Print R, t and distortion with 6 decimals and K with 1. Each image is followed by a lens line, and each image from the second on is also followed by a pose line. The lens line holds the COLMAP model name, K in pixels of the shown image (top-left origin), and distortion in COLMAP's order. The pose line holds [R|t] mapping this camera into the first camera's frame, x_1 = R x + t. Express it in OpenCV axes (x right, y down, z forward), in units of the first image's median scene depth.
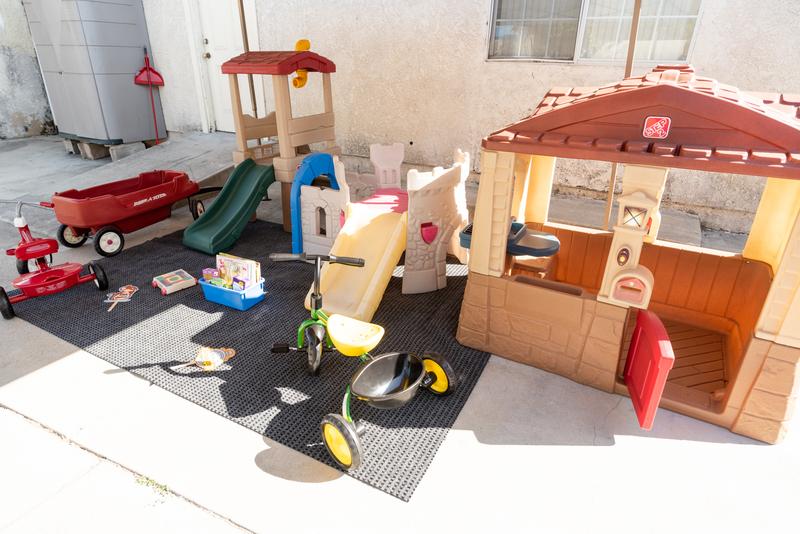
lens RADIAL K [[451.0, 0, 396.8], [0, 451.0, 264.5], [0, 0, 1]] dist [0.000419, 0.001658]
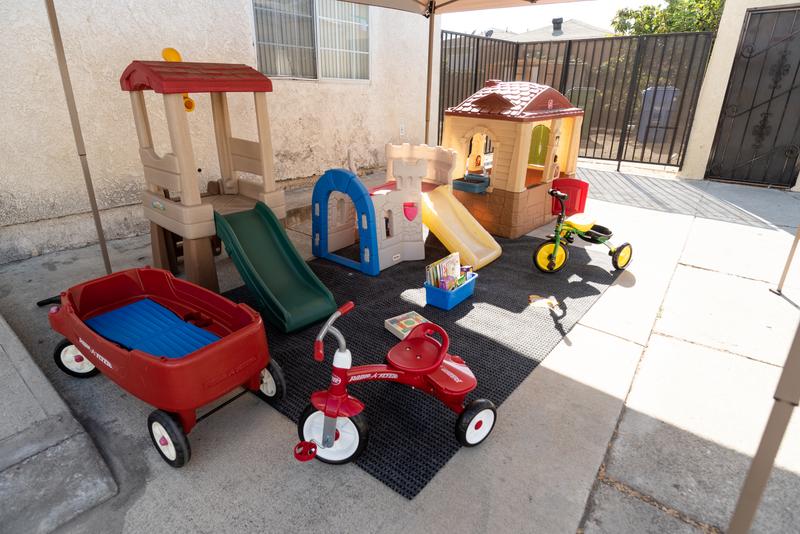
lens RADIAL K [[451.0, 0, 395.2], [0, 451.0, 265.2], [0, 0, 1]] dist [0.000419, 0.001658]
pose [[0.193615, -0.371472, 0.908032, -1.367047], [0.400184, 0.874950, 0.272609, -0.346875], [-0.895749, 0.310599, 0.318060, 0.776909]]
